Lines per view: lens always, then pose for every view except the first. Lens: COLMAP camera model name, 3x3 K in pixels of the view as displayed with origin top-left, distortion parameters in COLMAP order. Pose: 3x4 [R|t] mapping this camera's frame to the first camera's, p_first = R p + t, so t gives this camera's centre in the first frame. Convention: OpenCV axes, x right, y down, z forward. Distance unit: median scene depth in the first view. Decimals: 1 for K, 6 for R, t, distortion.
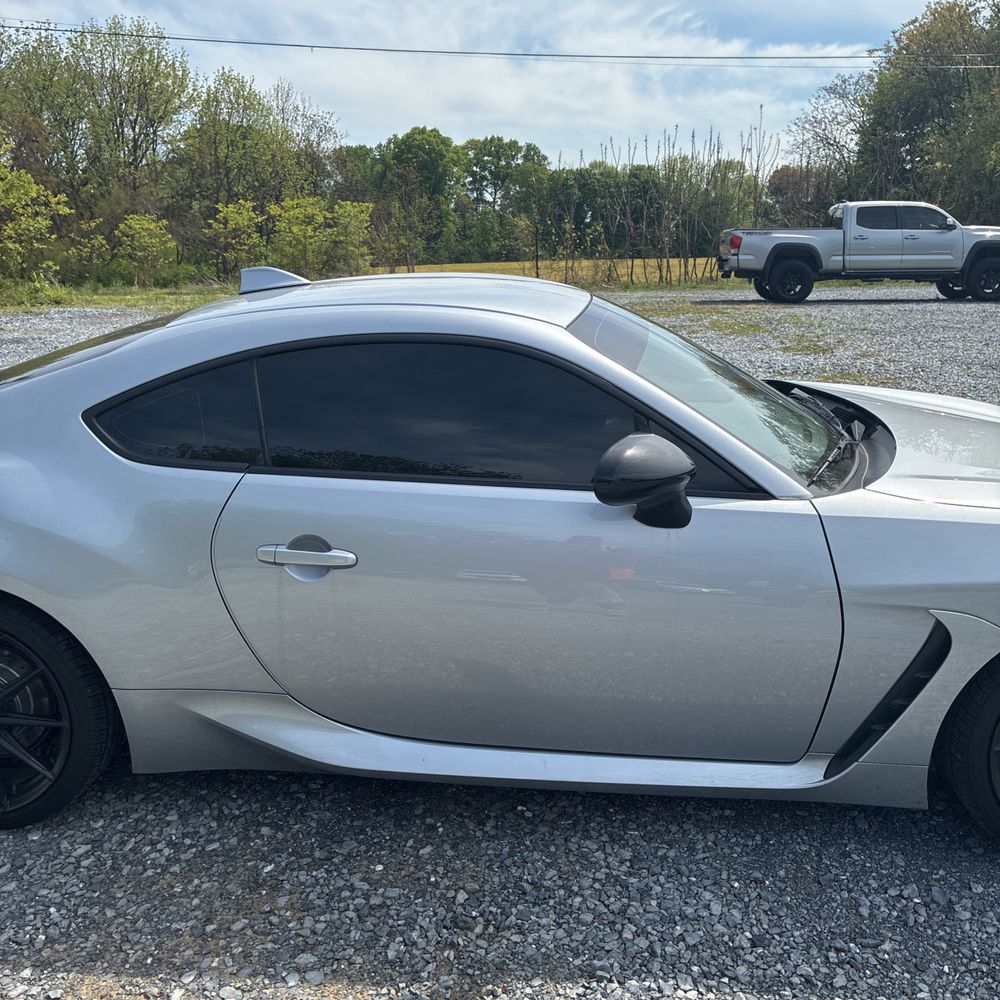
lens RADIAL K [[1046.8, 0, 494.0], [0, 1046.8, 468.5], [0, 0, 1]] dist [0.007129, 0.022249]
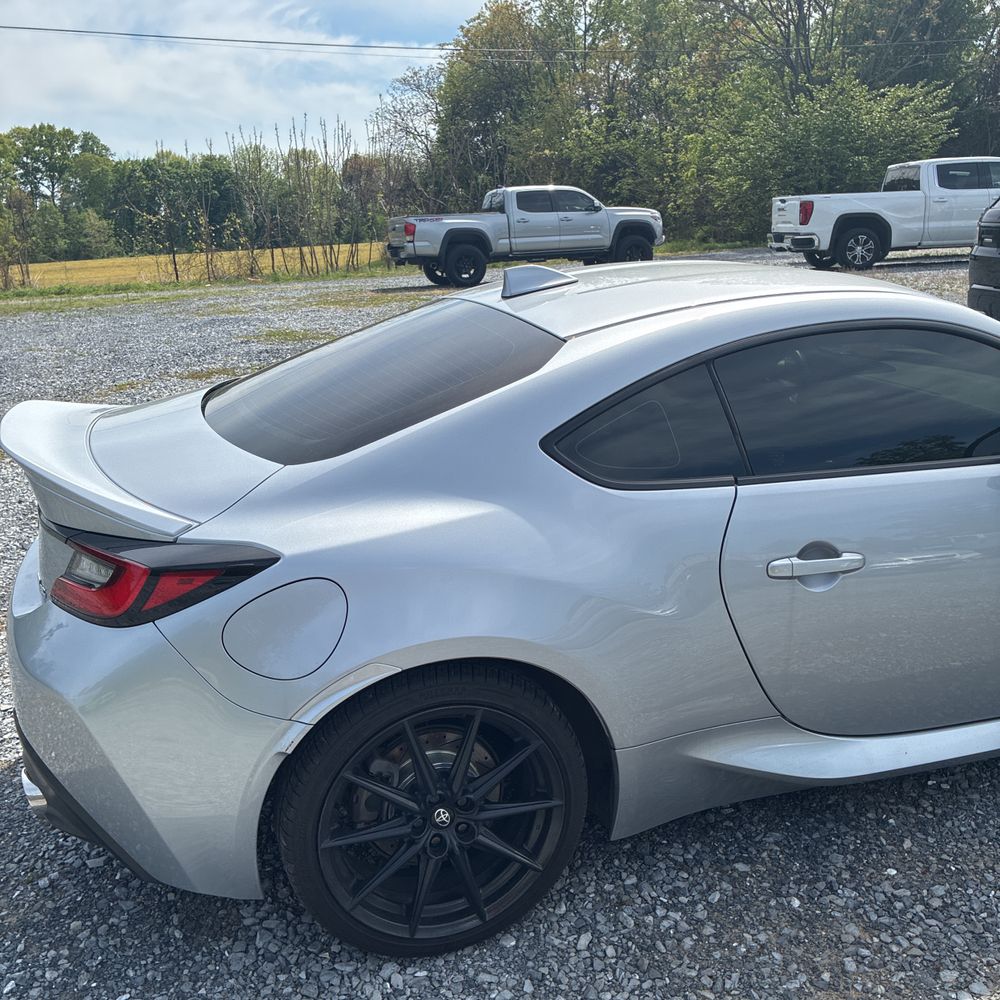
lens RADIAL K [[1048.8, 0, 482.1], [0, 1048.8, 464.6], [0, 0, 1]] dist [0.011652, 0.005843]
pose [[0.924352, -0.116565, 0.363298, -0.065528], [0.114677, 0.993040, 0.026840, -0.005417], [-0.363898, 0.016852, 0.931286, 0.018881]]
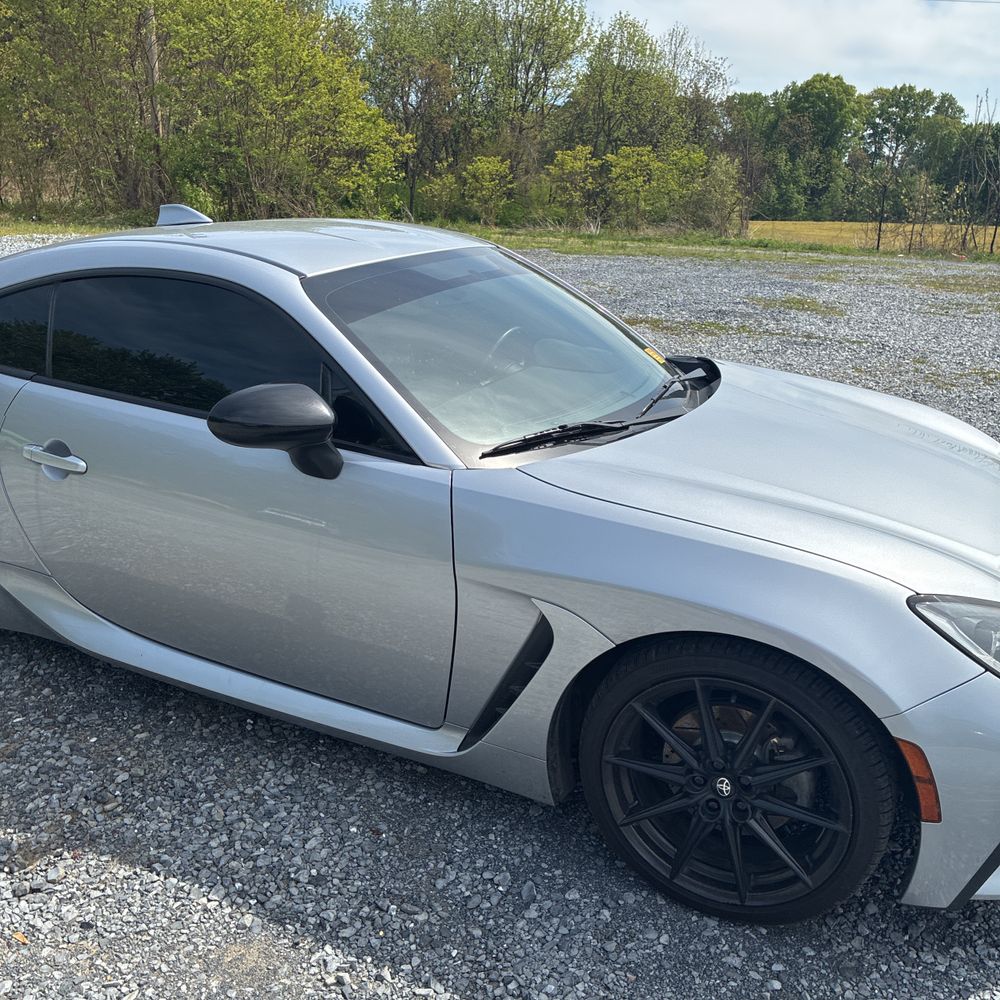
lens RADIAL K [[1046.8, 0, 494.0], [0, 1046.8, 468.5], [0, 0, 1]] dist [0.007129, 0.022249]
pose [[0.934533, 0.137929, -0.328061, 0.053644], [-0.122713, 0.990195, 0.066746, -0.003384], [0.334051, -0.022119, 0.942295, 0.006829]]
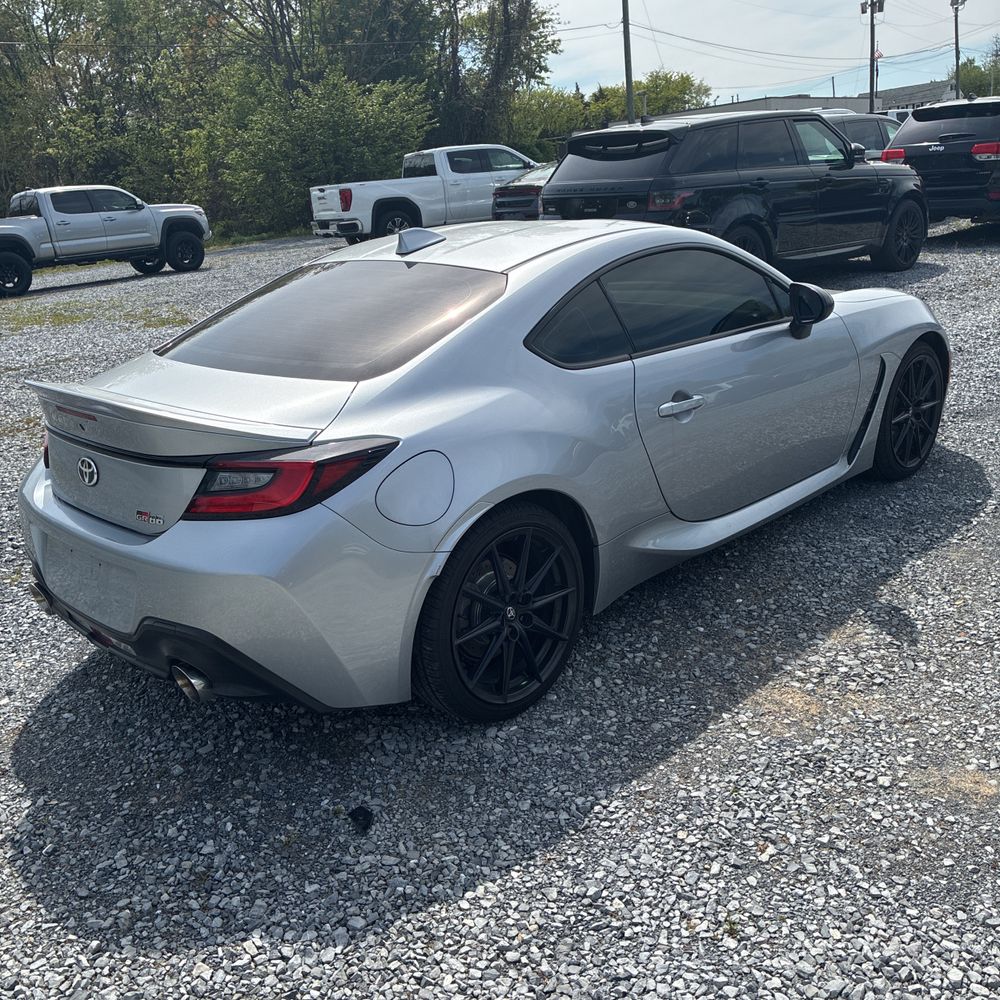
lens RADIAL K [[1049.7, 0, 500.5], [0, 1049.7, 455.7], [0, 0, 1]] dist [0.028452, 0.020900]
pose [[0.636108, -0.248809, 0.730384, -0.116615], [0.251428, 0.961758, 0.108653, -0.005658], [-0.729486, 0.114524, 0.674340, 0.018074]]
